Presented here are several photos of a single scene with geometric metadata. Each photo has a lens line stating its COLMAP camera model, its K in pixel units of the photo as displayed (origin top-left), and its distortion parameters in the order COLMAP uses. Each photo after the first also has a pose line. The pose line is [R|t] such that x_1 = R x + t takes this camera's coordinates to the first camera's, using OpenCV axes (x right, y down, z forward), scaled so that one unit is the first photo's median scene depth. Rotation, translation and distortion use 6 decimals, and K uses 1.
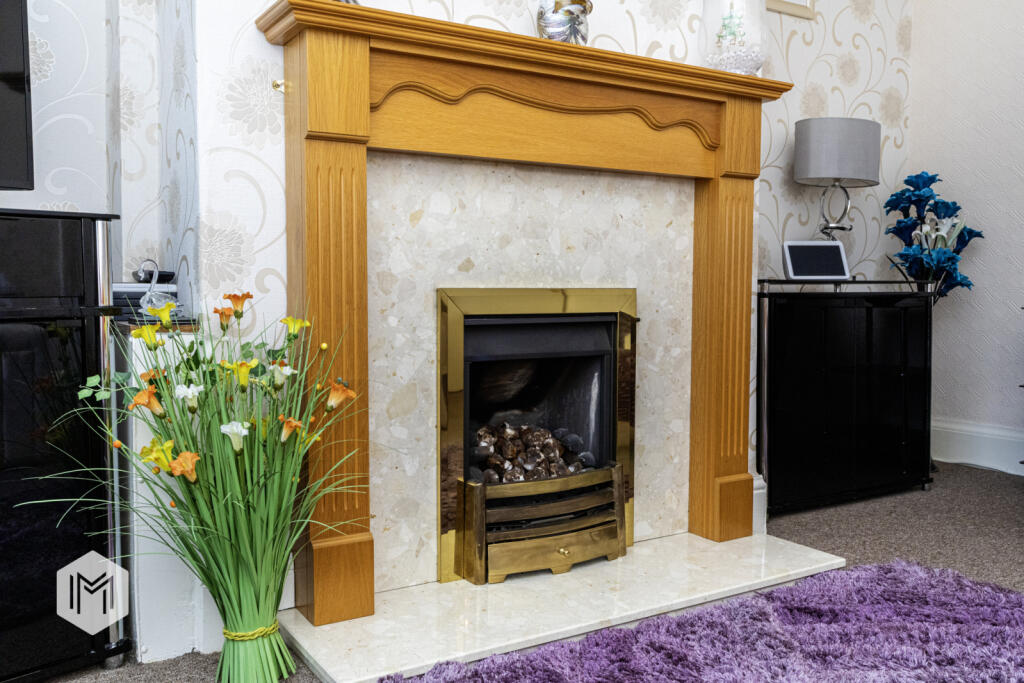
lens RADIAL K [[888.5, 0, 512.0], [0, 888.5, 341.5], [0, 0, 1]] dist [0.007880, -0.006282]
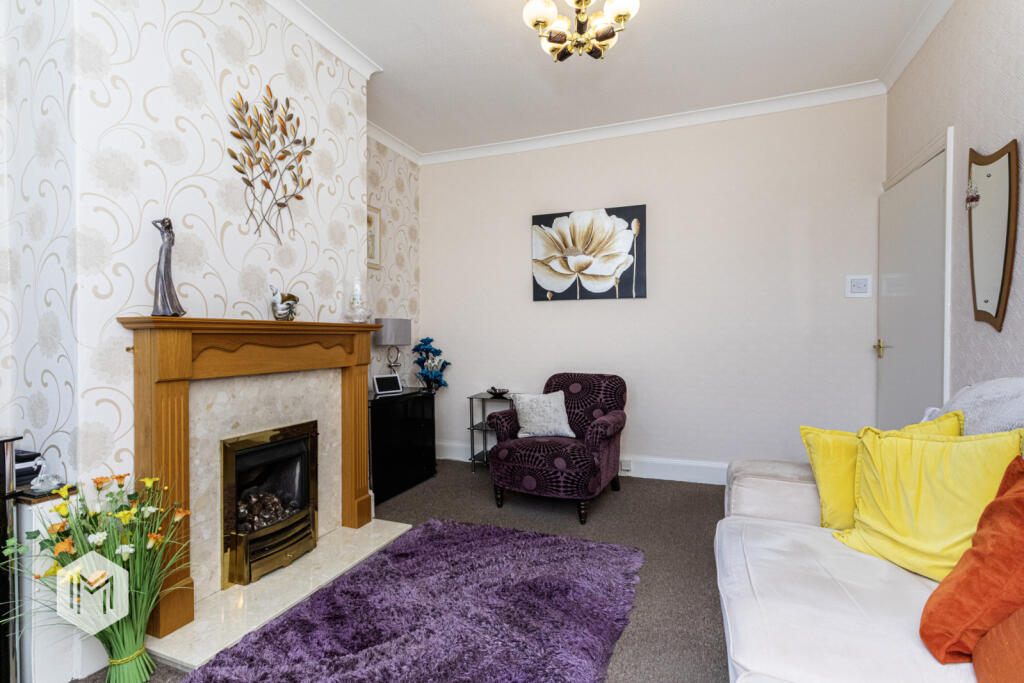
lens RADIAL K [[479.8, 0, 512.0], [0, 479.8, 341.5], [0, 0, 1]] dist [0.000374, 0.000631]
pose [[0.804194, -0.009490, 0.594291, -0.180303], [0.041605, 0.998319, -0.040358, -0.192715], [-0.592909, 0.057181, 0.803237, -0.241364]]
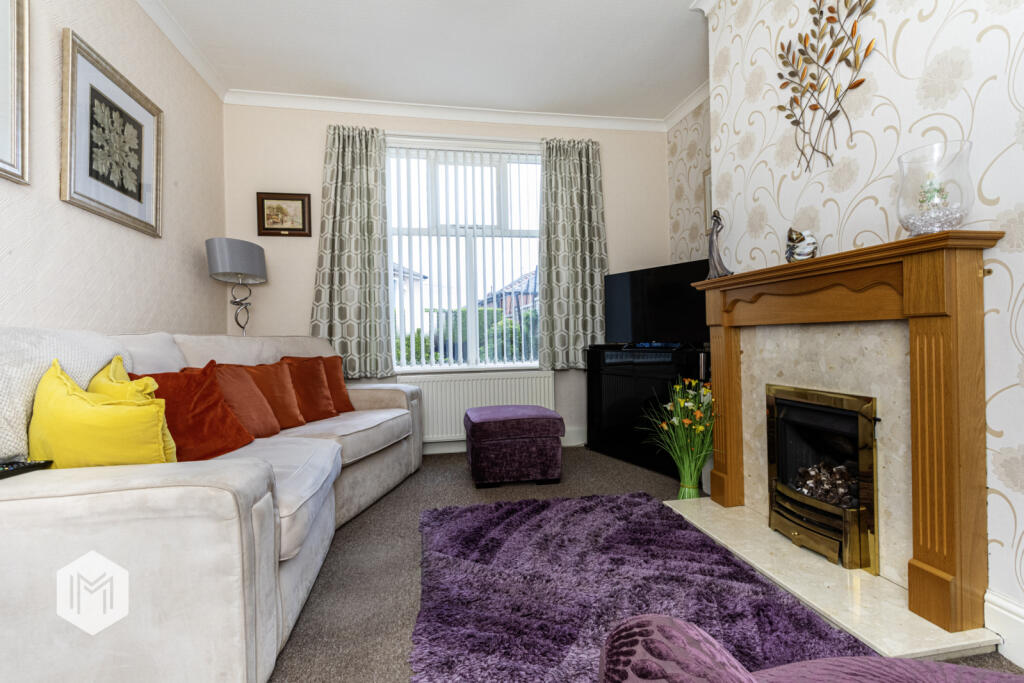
lens RADIAL K [[479.8, 0, 512.0], [0, 479.8, 341.5], [0, 0, 1]] dist [0.000374, 0.000631]
pose [[-0.365708, 0.012915, -0.930640, 1.141209], [-0.038795, 0.998823, 0.029106, -0.158928], [0.929921, 0.046749, -0.364777, 0.769881]]
